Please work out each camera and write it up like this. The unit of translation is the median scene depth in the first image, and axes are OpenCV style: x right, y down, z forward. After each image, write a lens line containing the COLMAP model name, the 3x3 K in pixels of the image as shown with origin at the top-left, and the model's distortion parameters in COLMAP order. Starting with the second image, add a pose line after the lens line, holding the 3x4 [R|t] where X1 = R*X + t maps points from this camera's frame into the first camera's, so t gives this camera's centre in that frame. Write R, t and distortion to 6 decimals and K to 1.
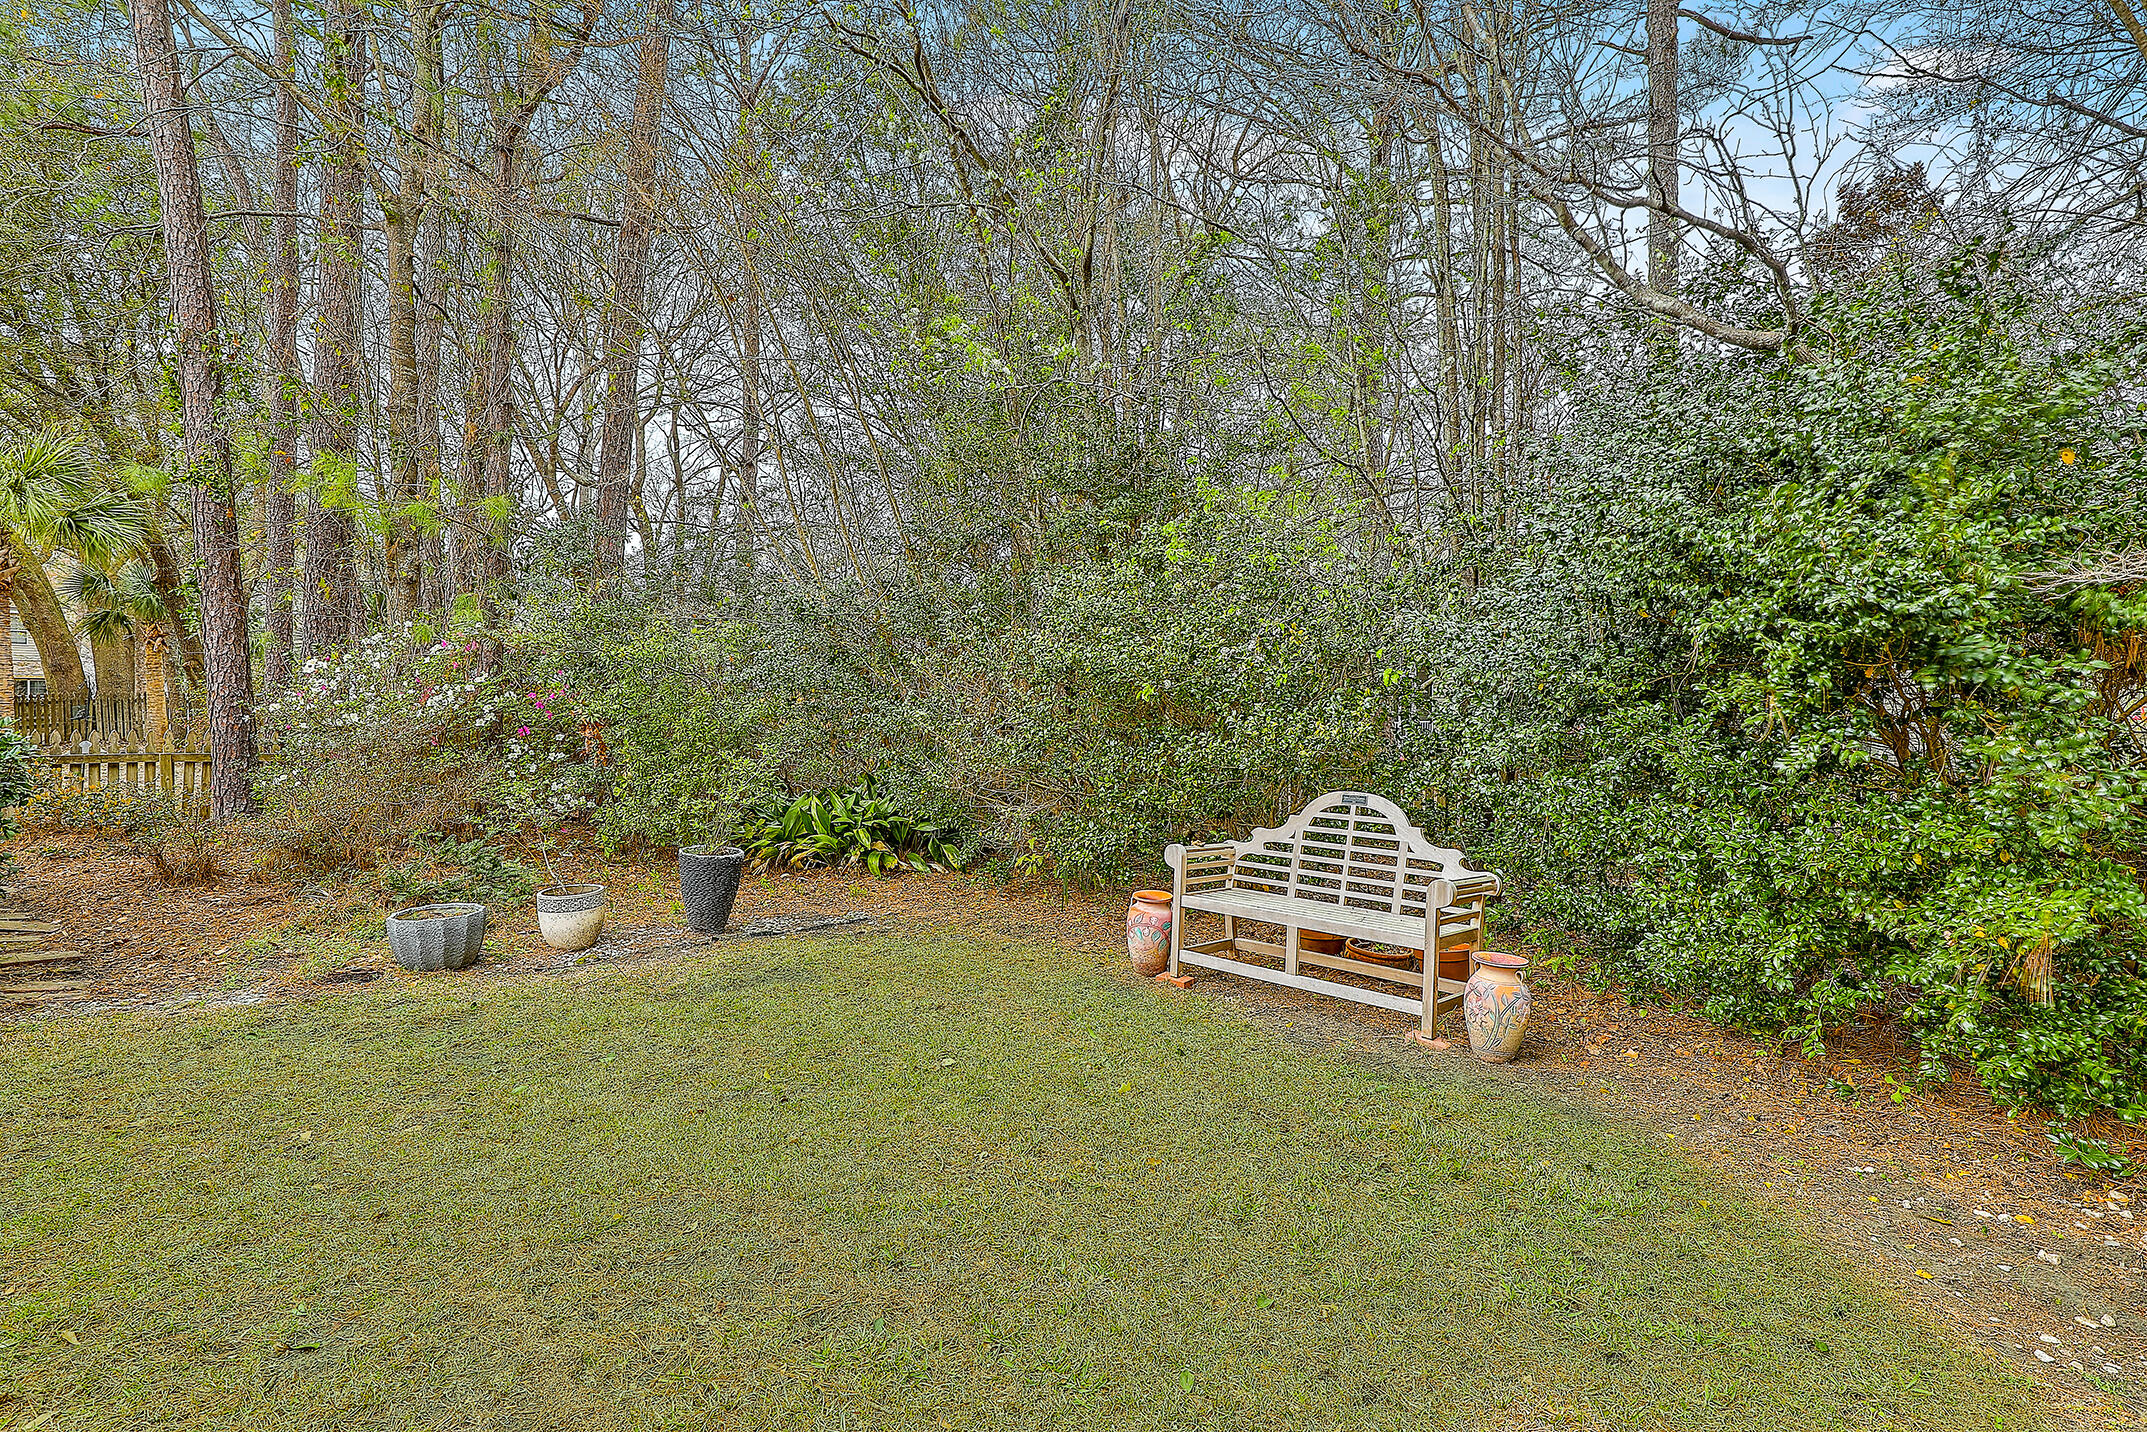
lens RADIAL K [[1115.3, 0, 1073.3], [0, 1115.3, 713.3], [0, 0, 1]] dist [-0.002288, -0.000052]
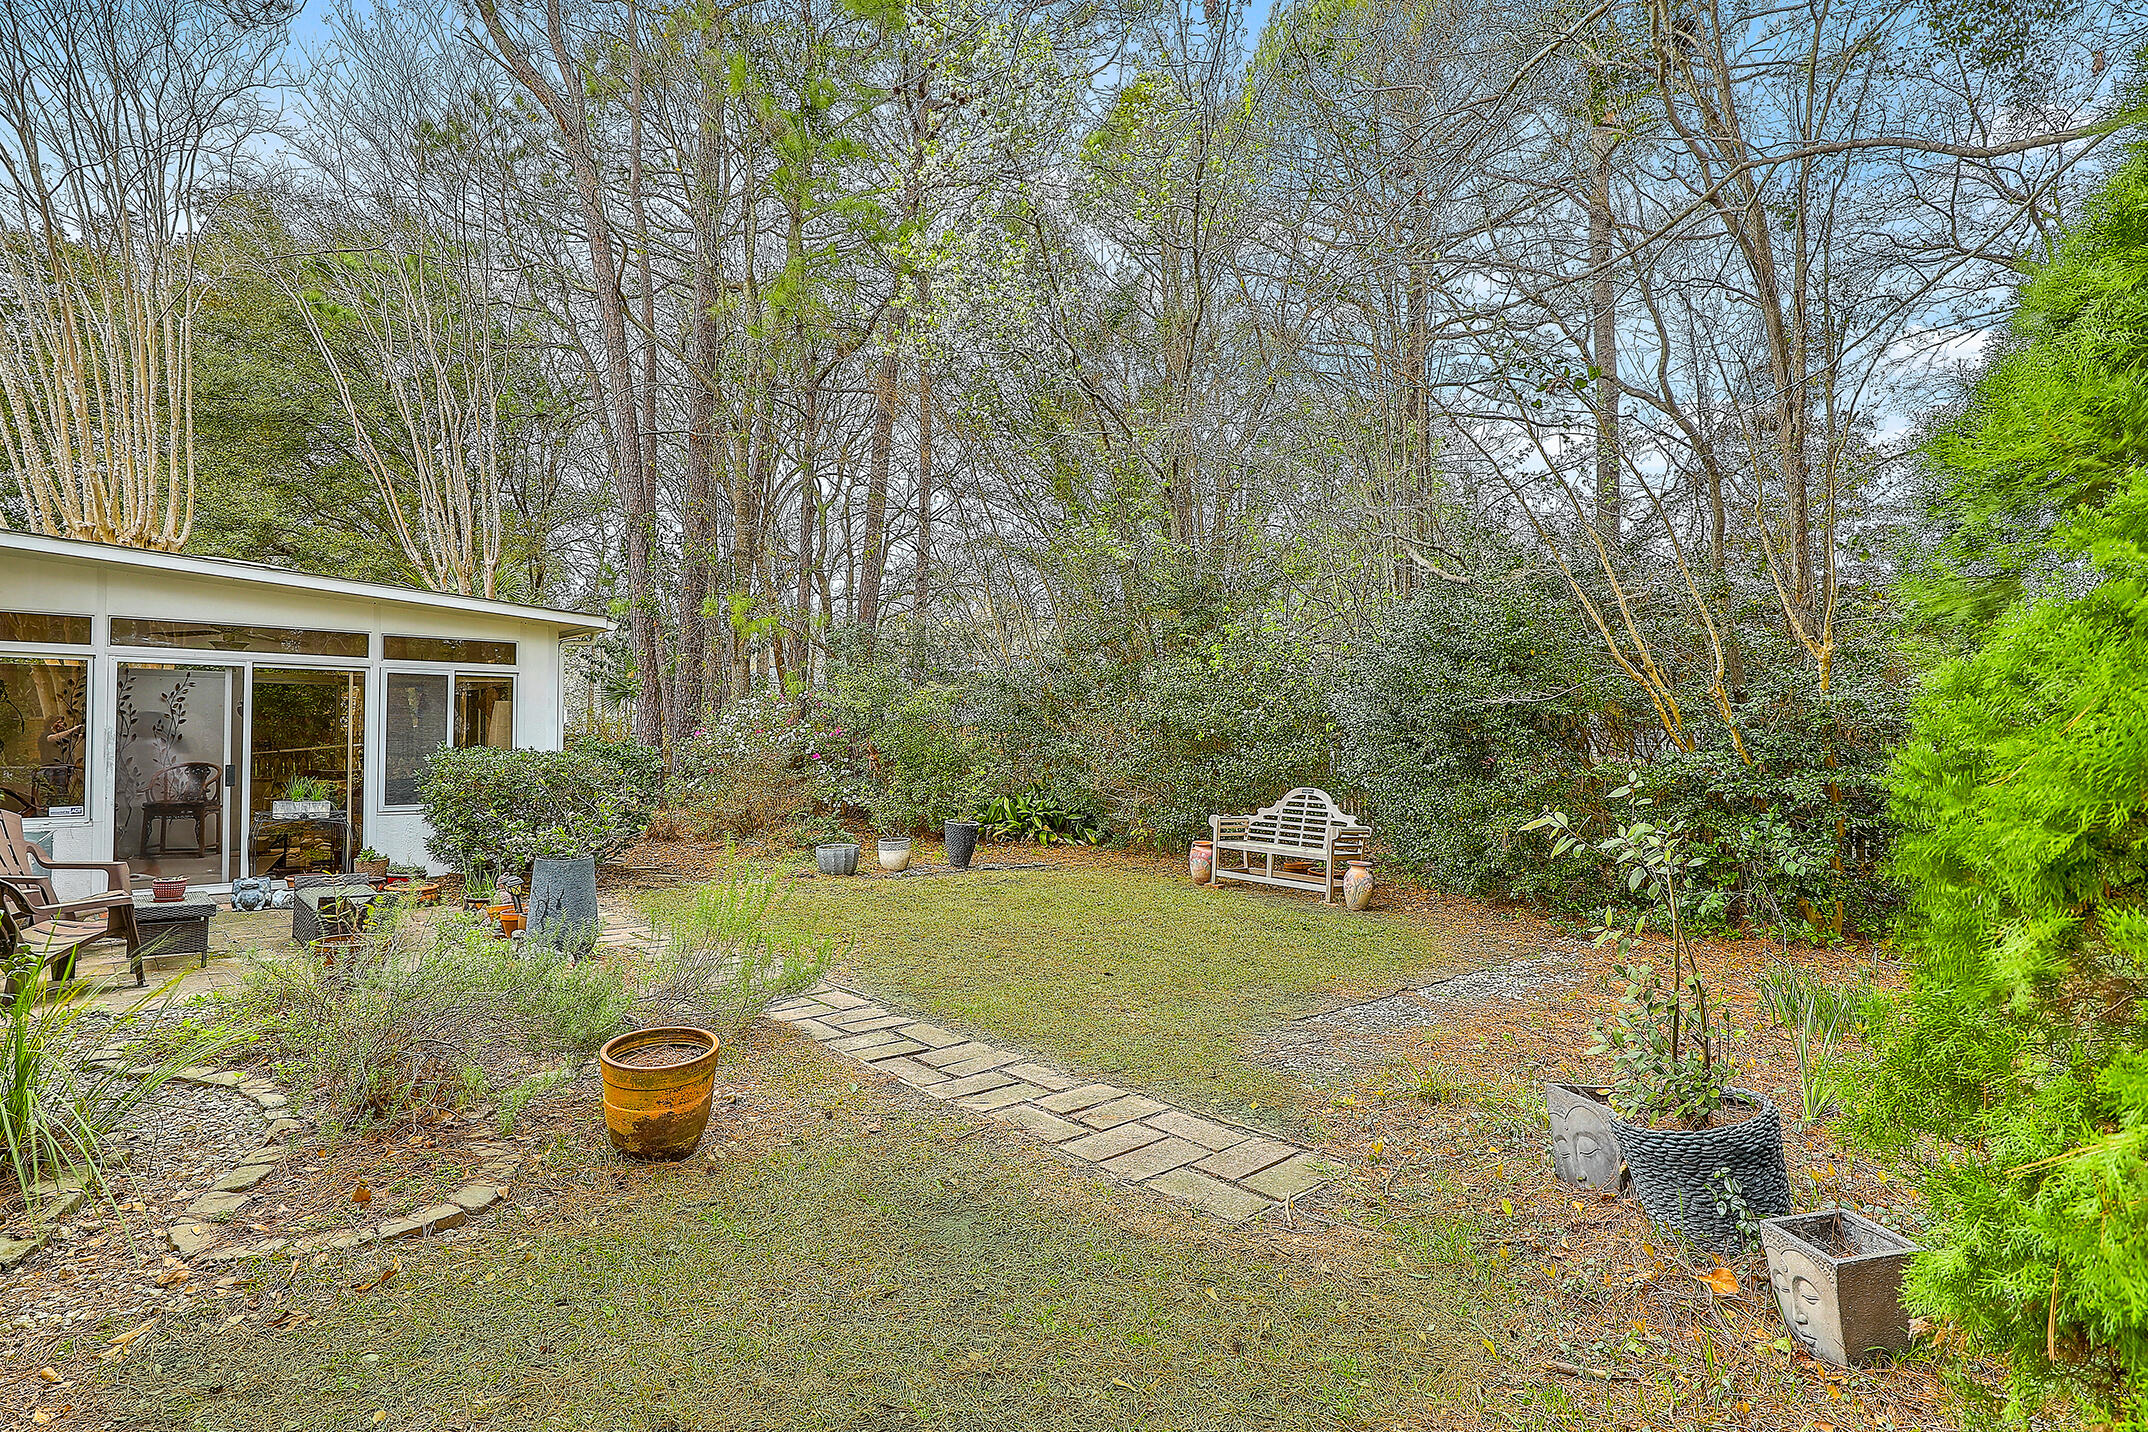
lens RADIAL K [[1115.8, 0, 1074.3], [0, 1115.8, 722.6], [0, 0, 1]] dist [-0.002288, -0.000052]
pose [[0.994916, -0.000849, -0.100705, 0.044517], [-0.001104, 0.999812, -0.019334, -0.003559], [0.100703, 0.019347, 0.994728, -0.913933]]
